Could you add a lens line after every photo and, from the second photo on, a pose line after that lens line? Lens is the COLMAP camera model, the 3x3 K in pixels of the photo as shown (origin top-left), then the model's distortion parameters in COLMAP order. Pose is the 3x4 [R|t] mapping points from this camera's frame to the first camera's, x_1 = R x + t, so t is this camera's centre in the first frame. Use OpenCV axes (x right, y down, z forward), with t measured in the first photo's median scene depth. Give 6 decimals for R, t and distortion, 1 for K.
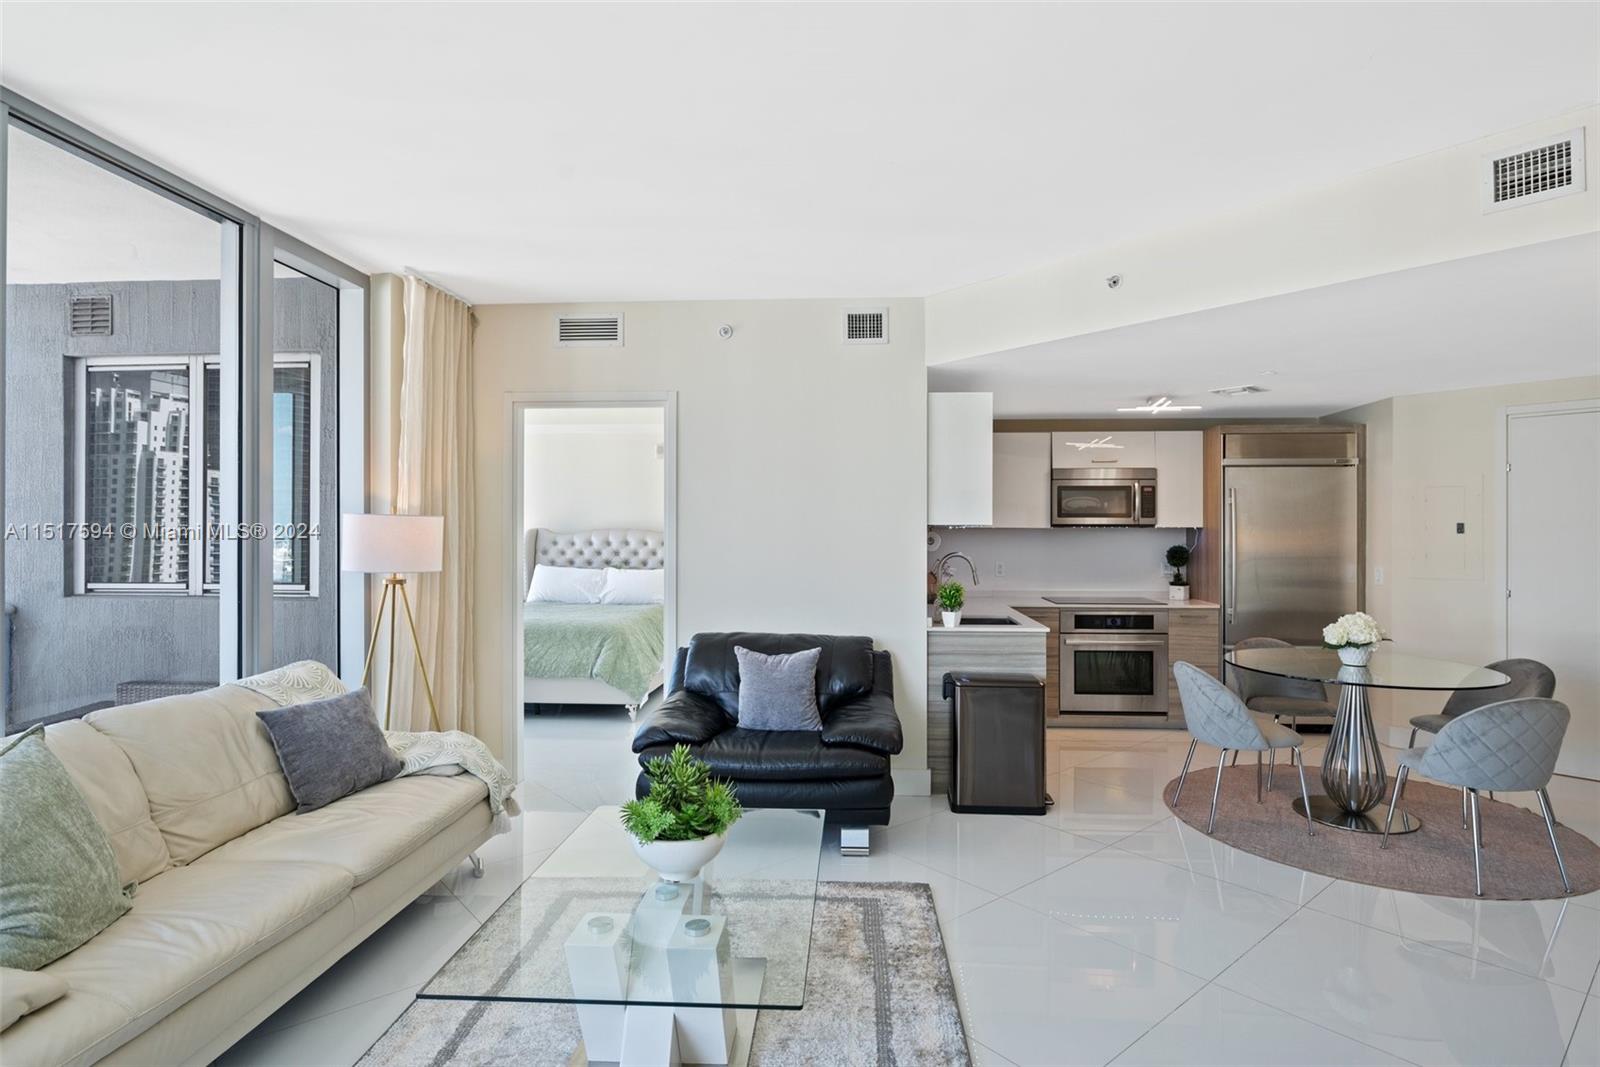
lens RADIAL K [[790.9, 0, 815.0], [0, 790.9, 525.1], [0, 0, 1]] dist [-0.017899, -0.000164]
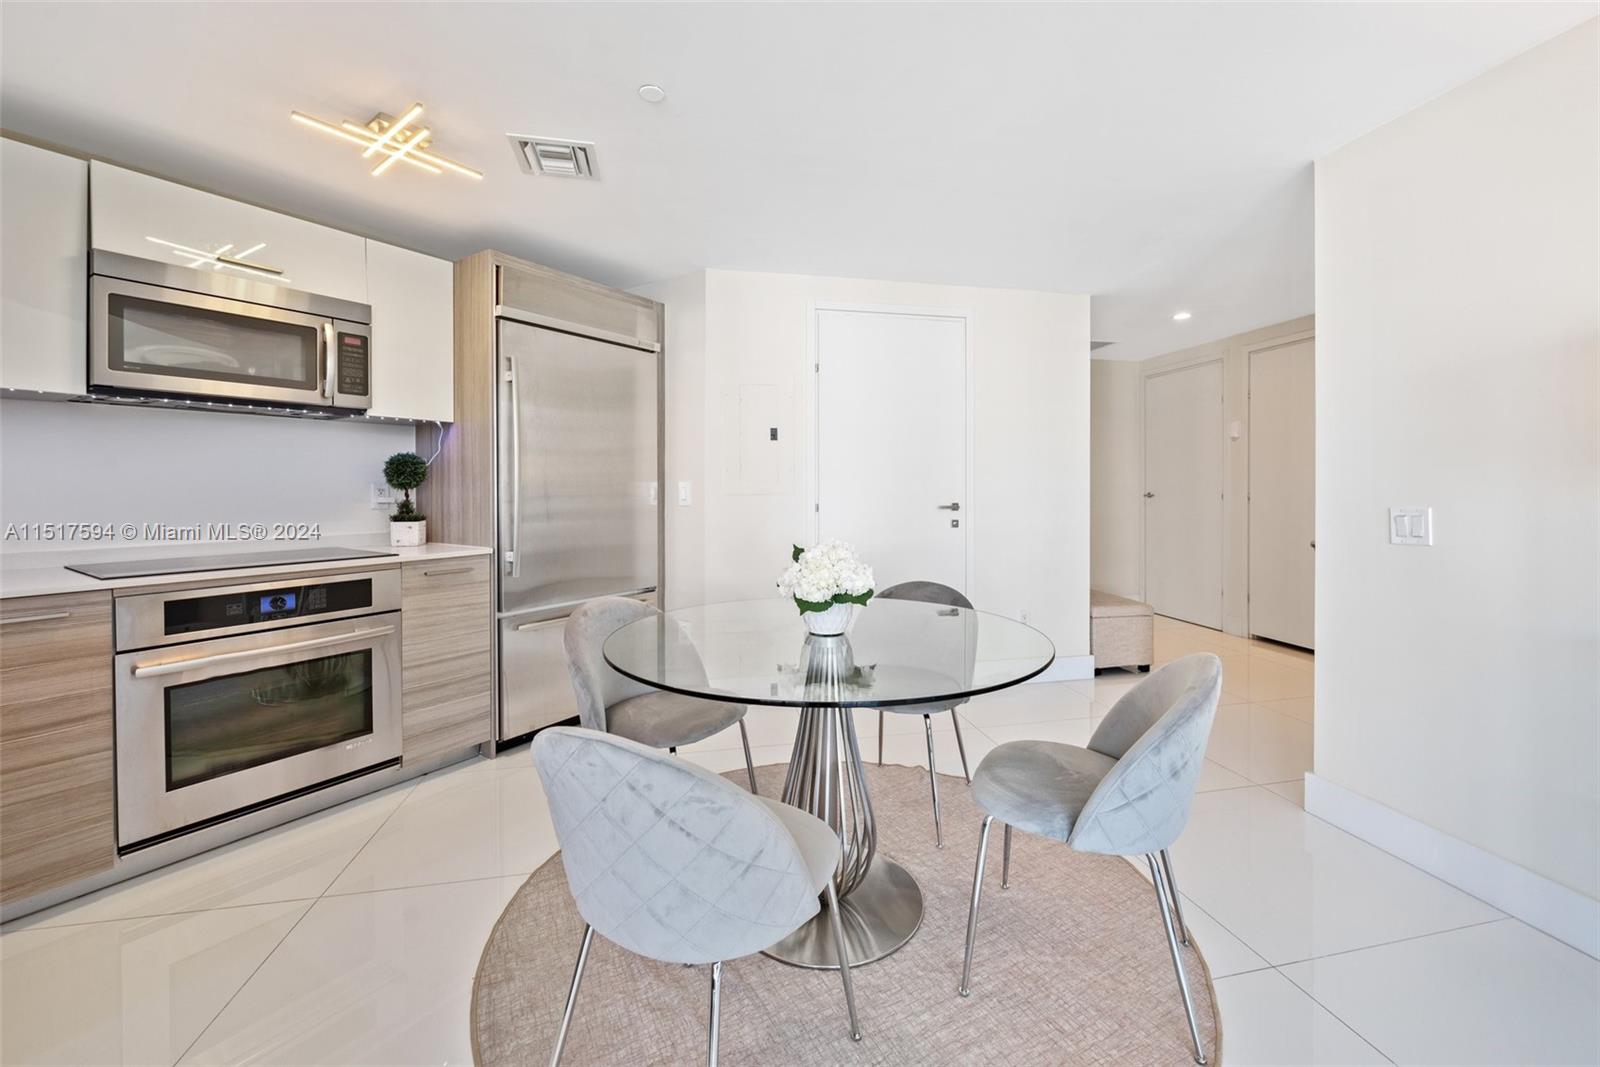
lens RADIAL K [[659.6, 0, 811.9], [0, 659.6, 493.6], [0, 0, 1]] dist [0.010335, -0.002184]
pose [[0.478391, -0.010904, 0.878079, 0.186737], [-0.007651, 0.999833, 0.016585, 0.049161], [-0.878113, -0.014652, 0.478228, 0.539000]]
